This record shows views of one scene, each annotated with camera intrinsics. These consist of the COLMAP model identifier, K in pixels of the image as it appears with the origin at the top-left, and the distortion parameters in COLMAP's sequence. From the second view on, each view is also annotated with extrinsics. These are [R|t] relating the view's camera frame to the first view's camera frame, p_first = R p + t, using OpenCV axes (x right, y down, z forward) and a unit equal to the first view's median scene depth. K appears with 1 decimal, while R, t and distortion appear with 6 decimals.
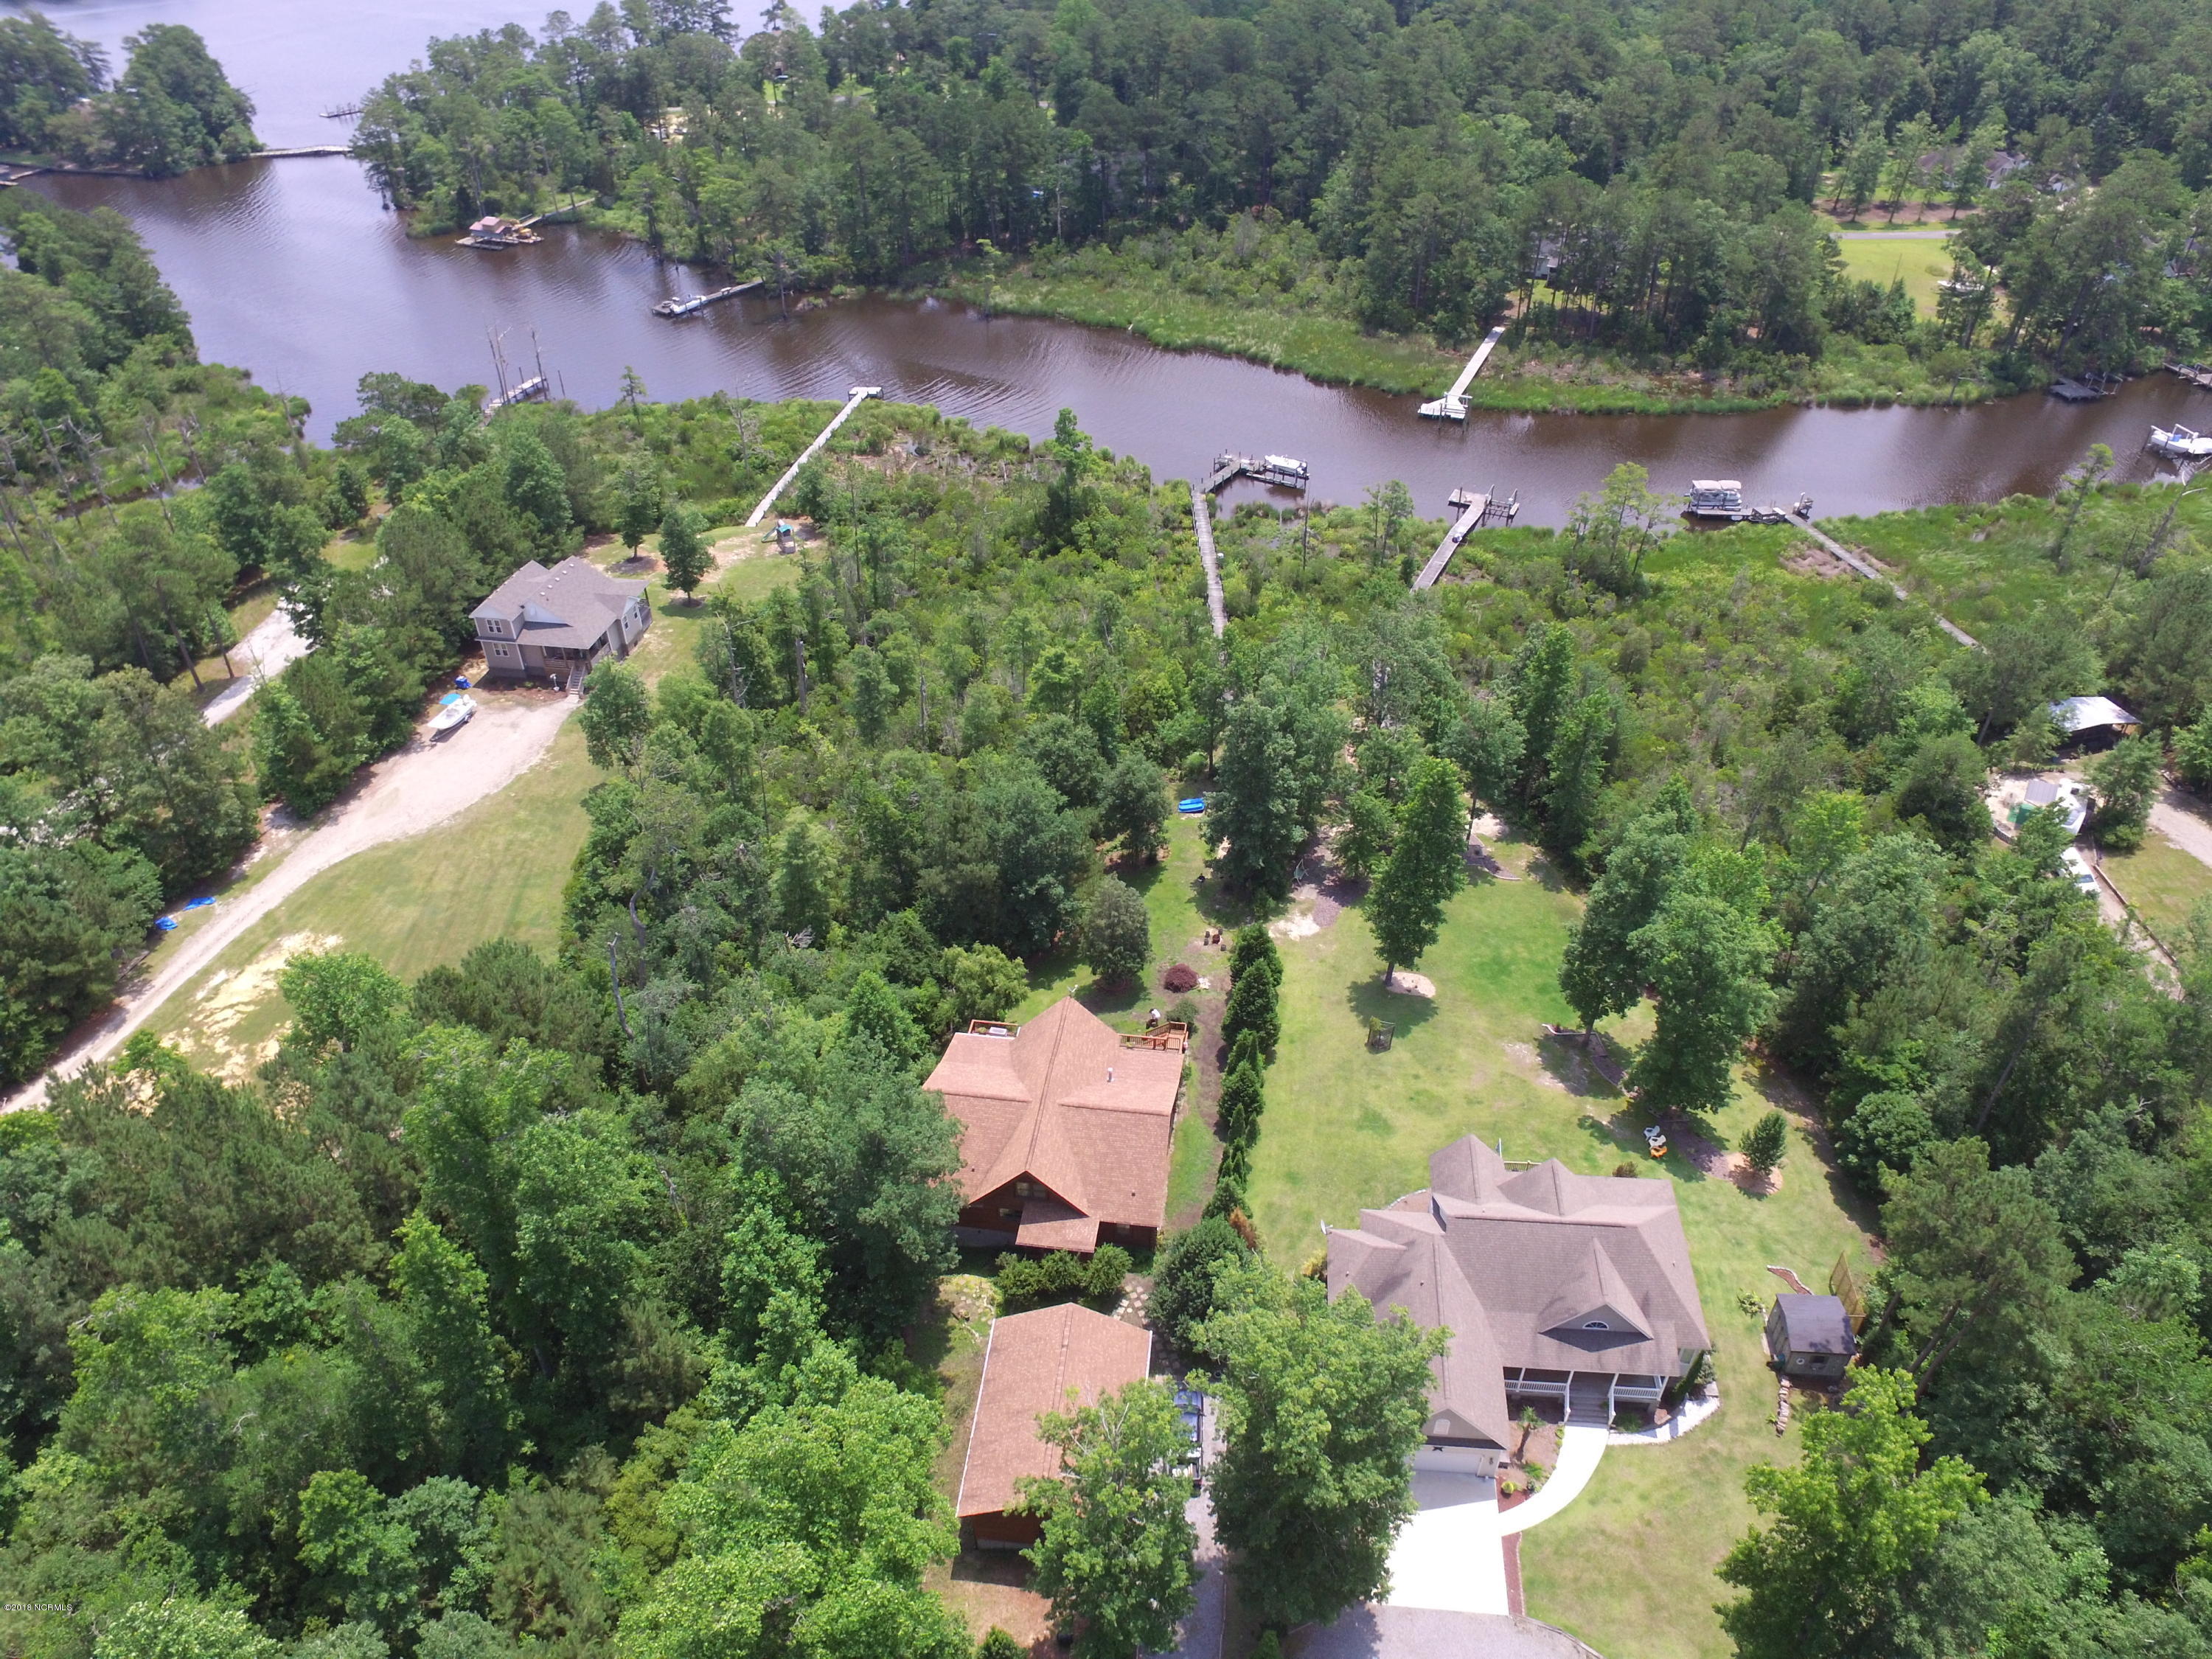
lens RADIAL K [[1488.3, 0, 1105.6], [0, 1488.3, 829.5], [0, 0, 1]] dist [-0.122177, 0.088493]
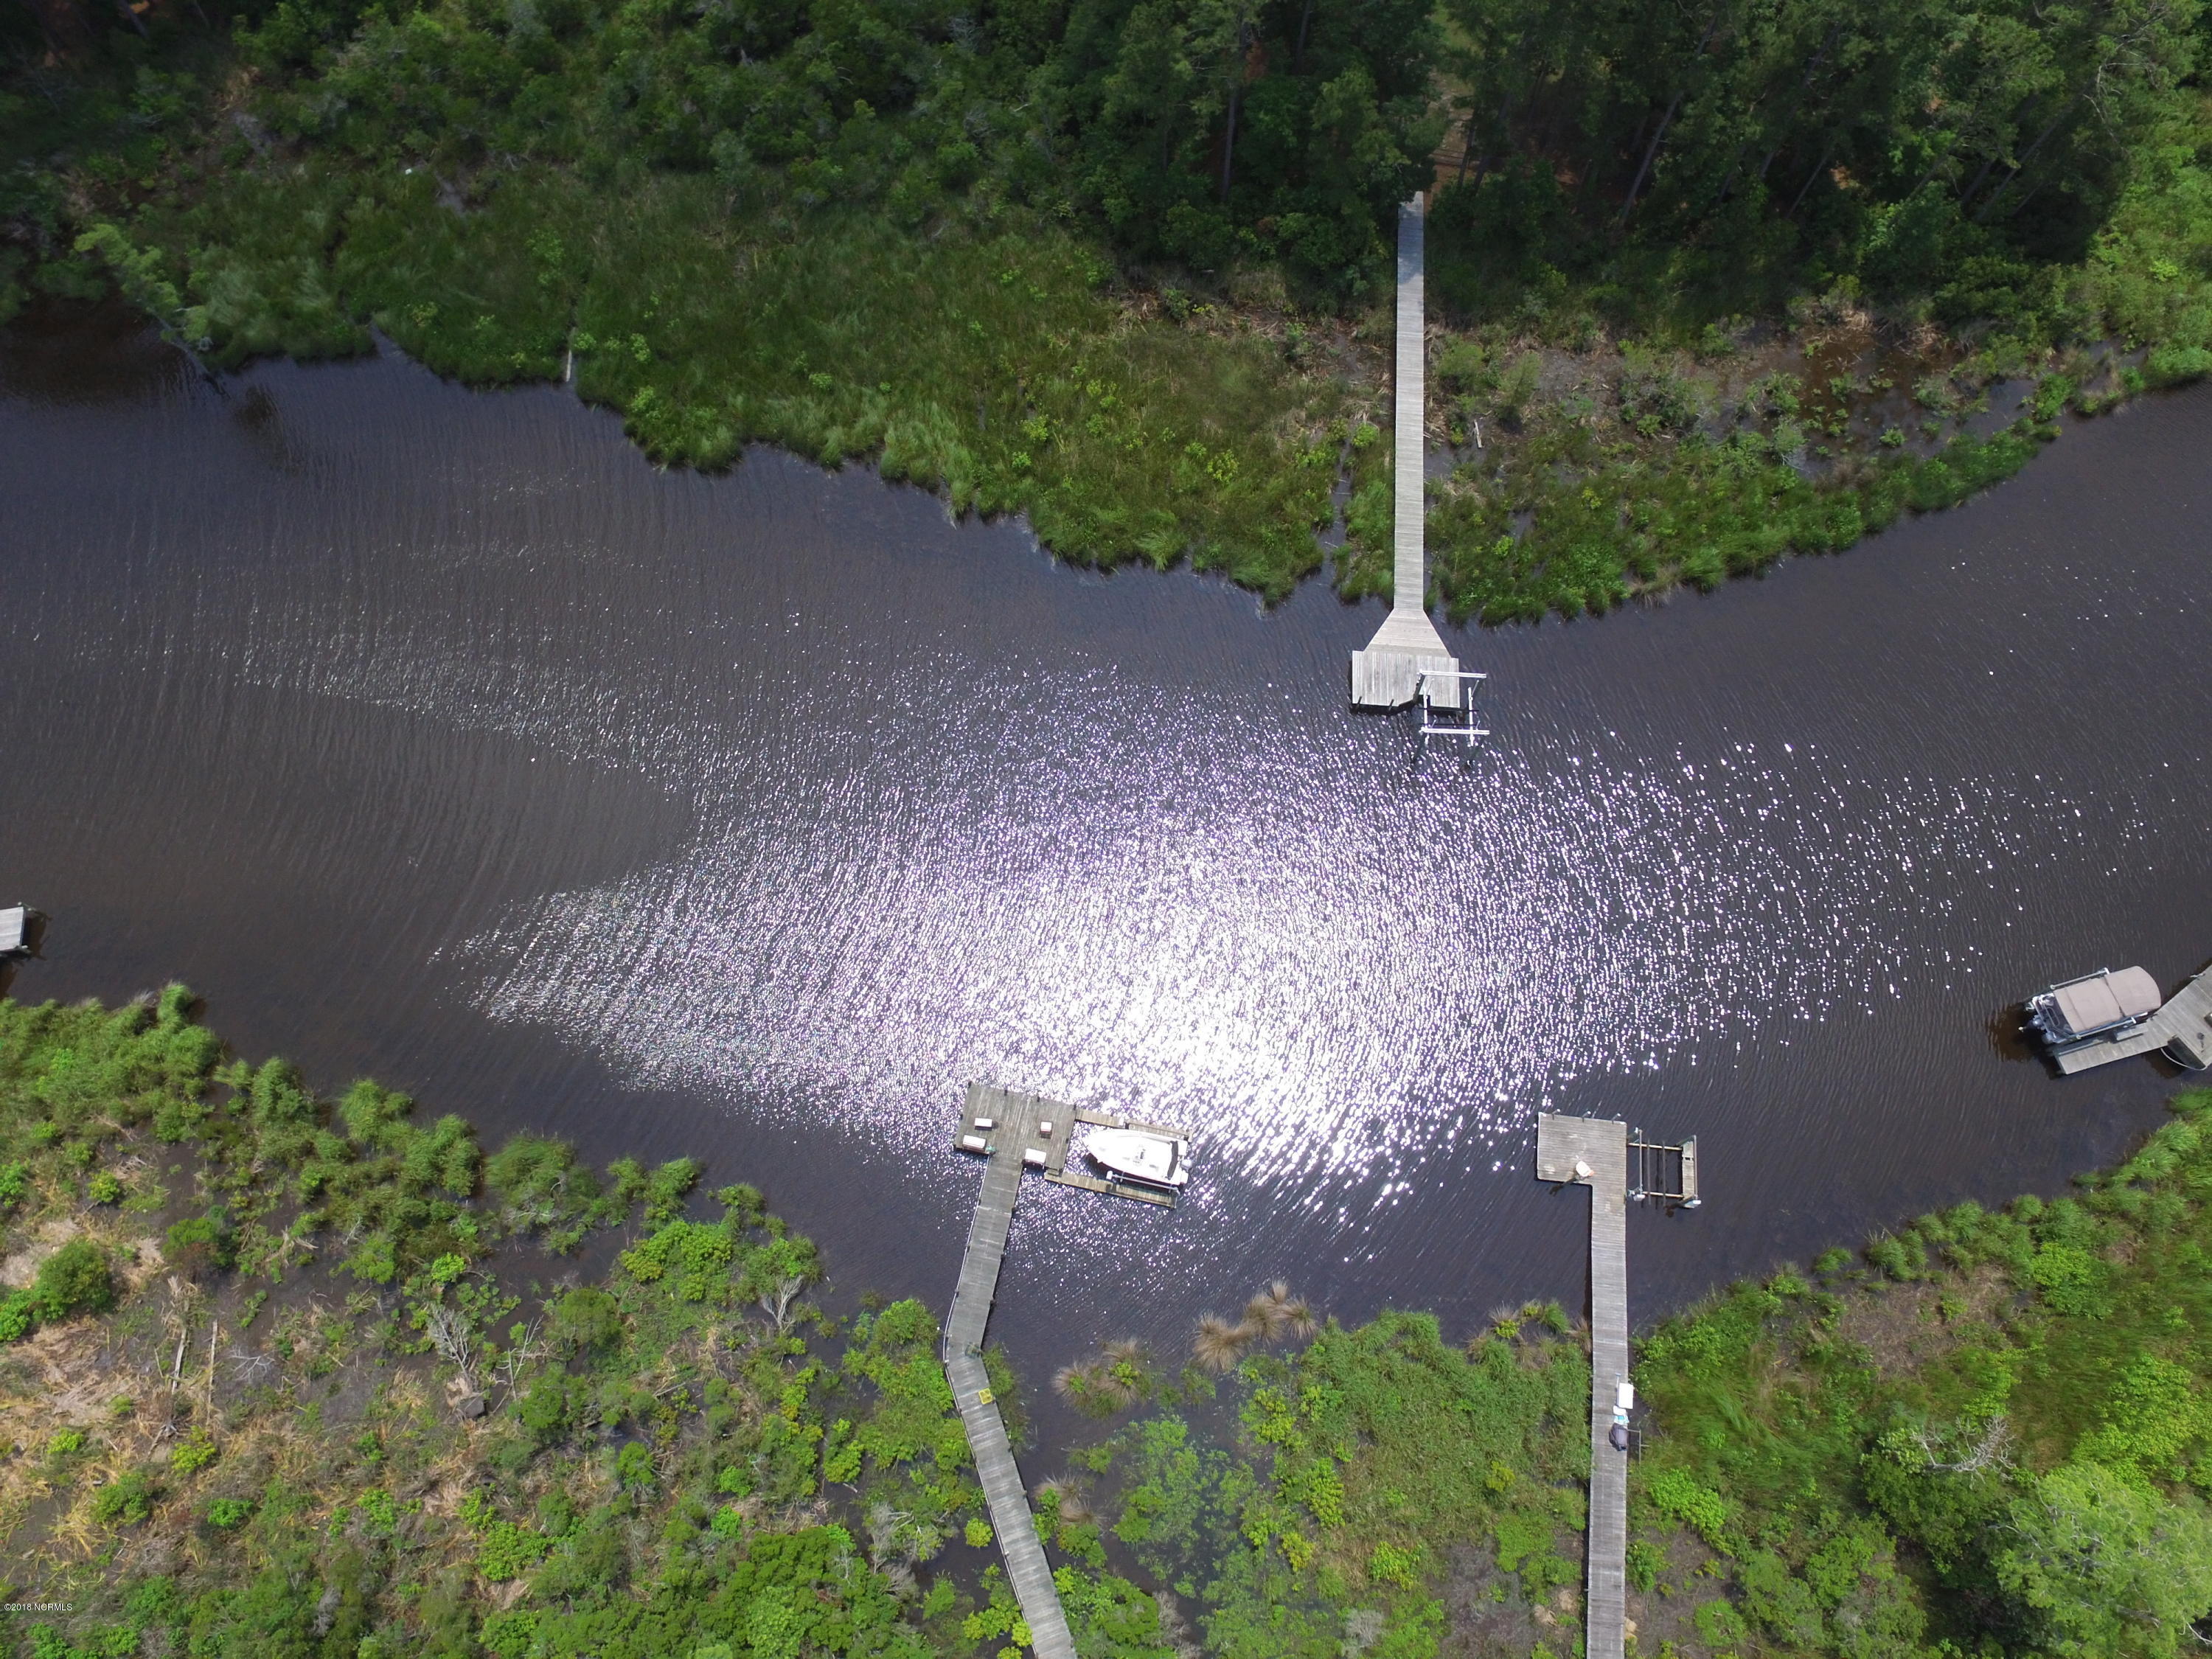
lens RADIAL K [[1488.3, 0, 1107.6], [0, 1488.3, 821.0], [0, 0, 1]] dist [-0.122177, 0.088493]
pose [[0.946594, -0.289825, 0.141283, 0.091276], [0.177231, 0.833758, 0.522911, -0.585641], [-0.269348, -0.469945, 0.840597, 0.771447]]
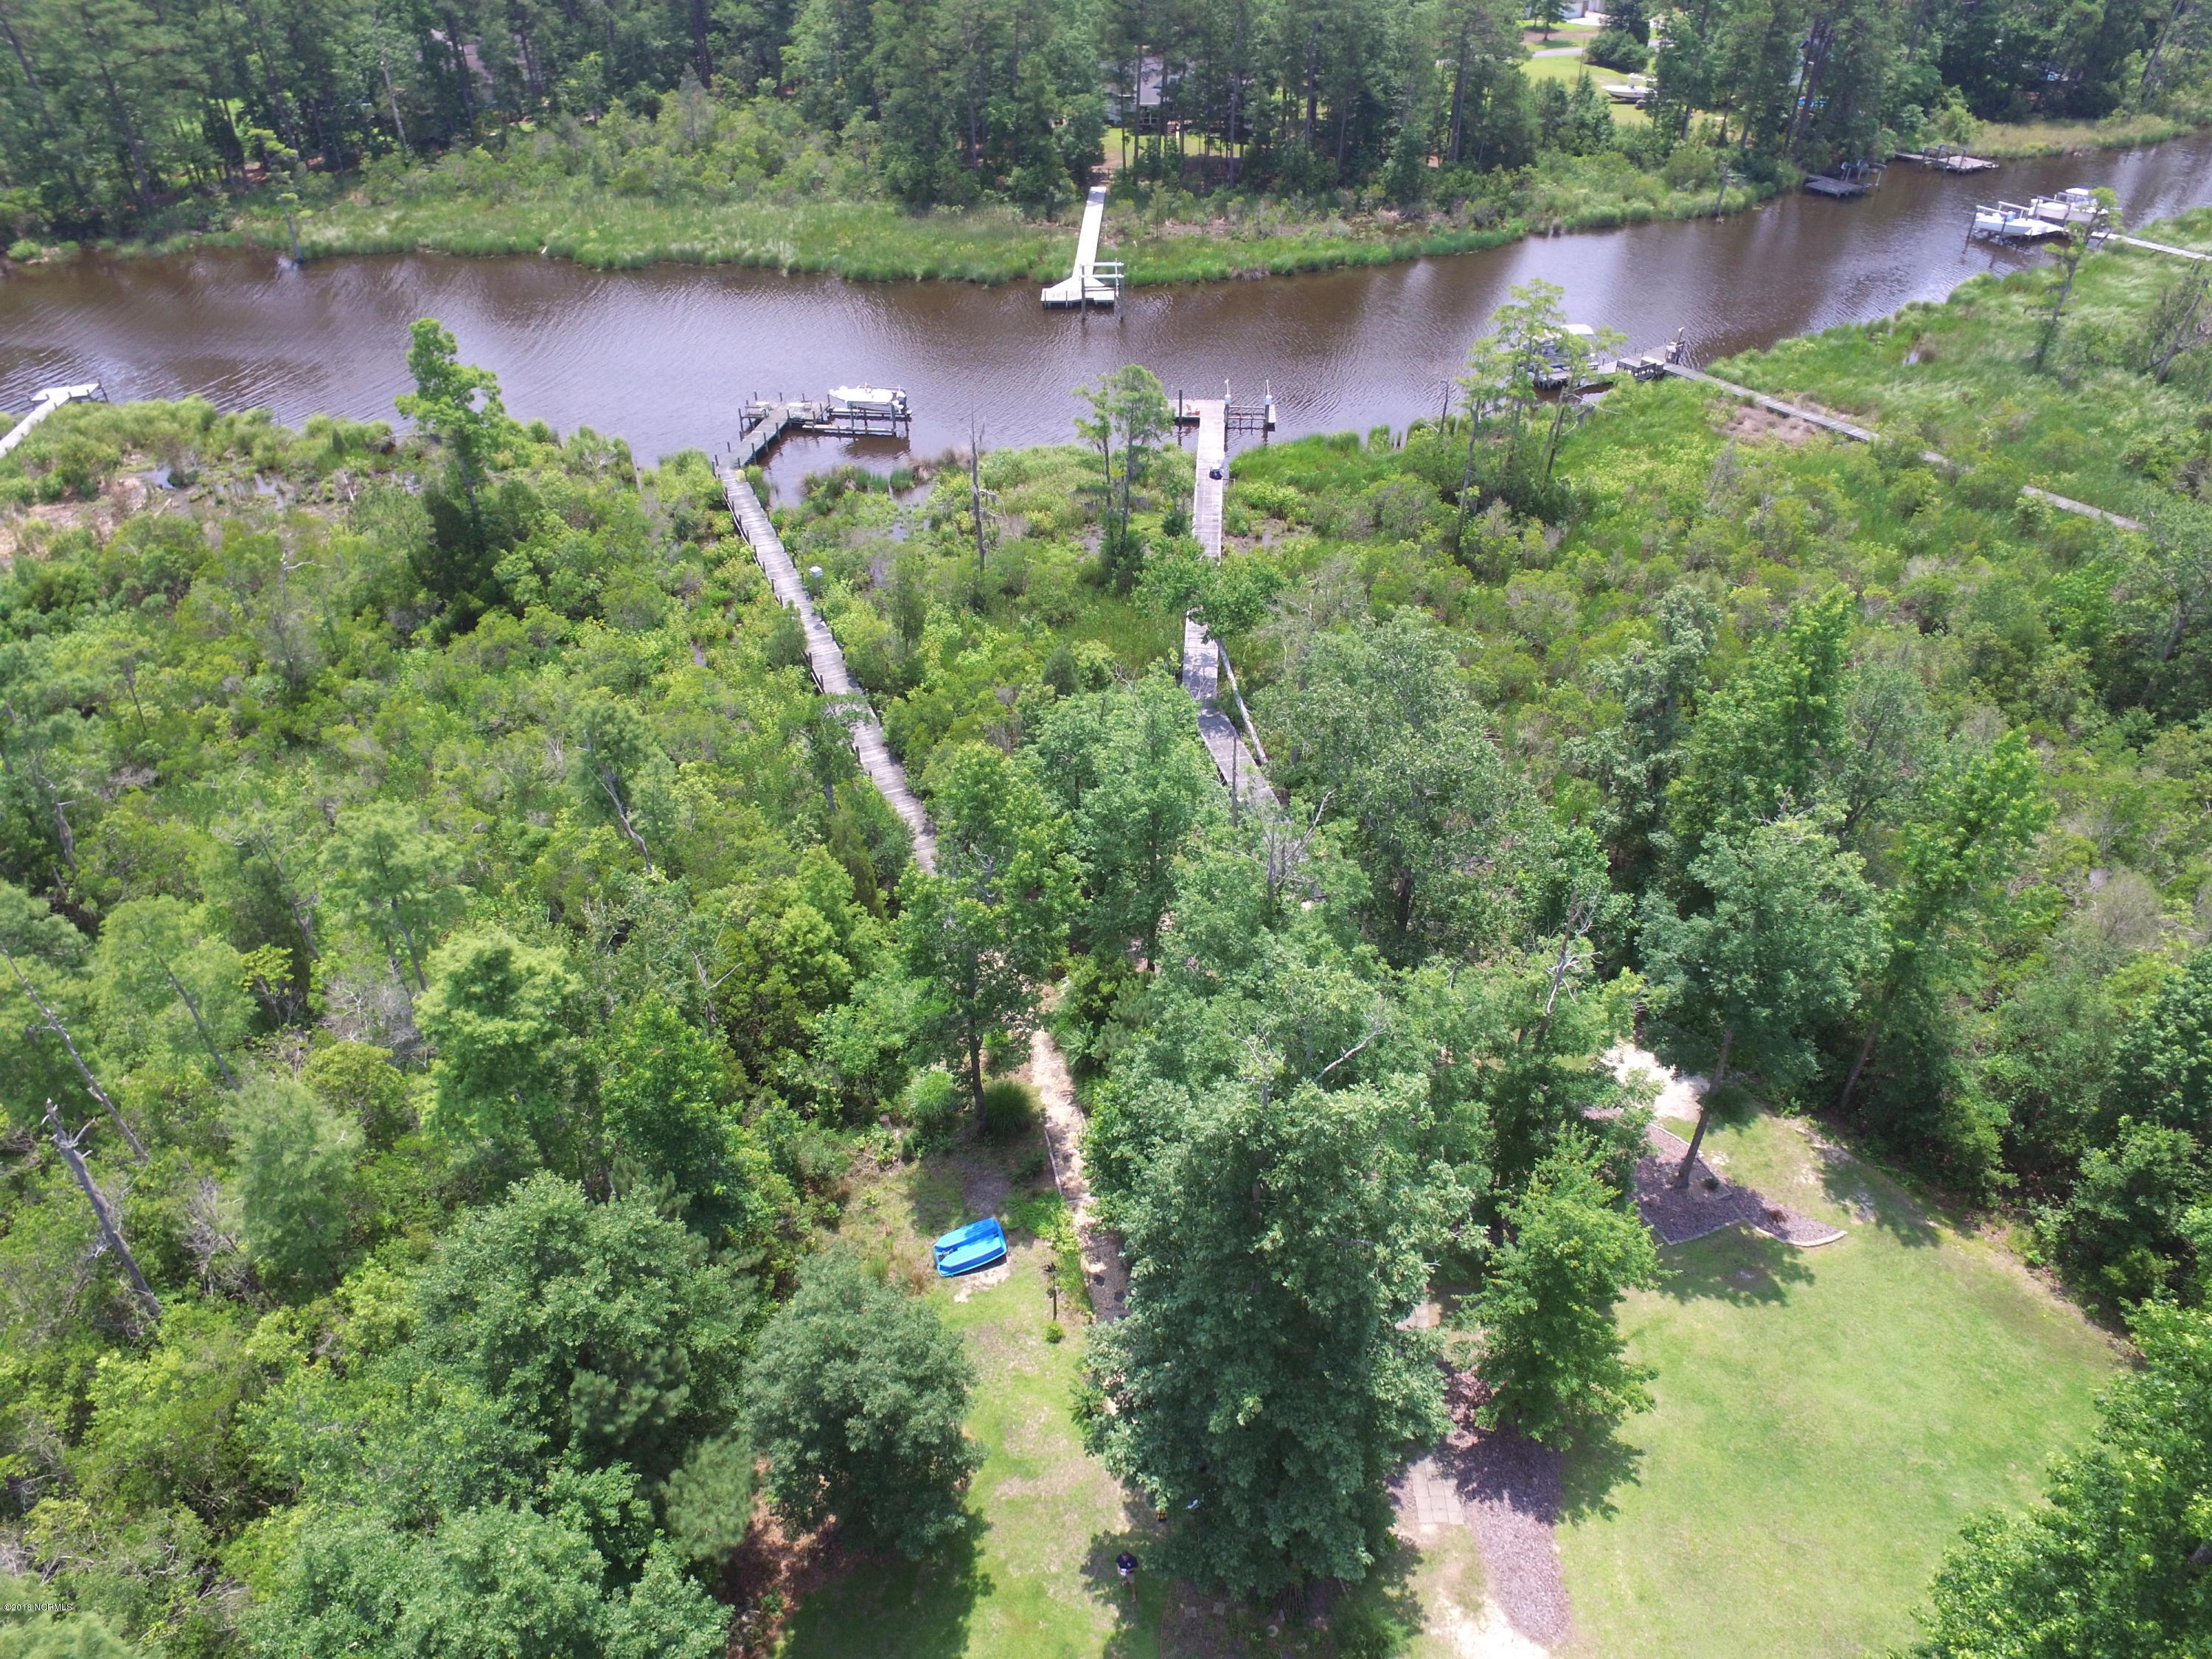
lens RADIAL K [[1488.3, 0, 1105.1], [0, 1488.3, 826.8], [0, 0, 1]] dist [-0.122177, 0.088493]
pose [[0.929122, -0.213022, 0.302248, 0.000940], [0.215498, 0.976170, 0.025548, -0.089415], [-0.300487, 0.041397, 0.952887, 0.482442]]
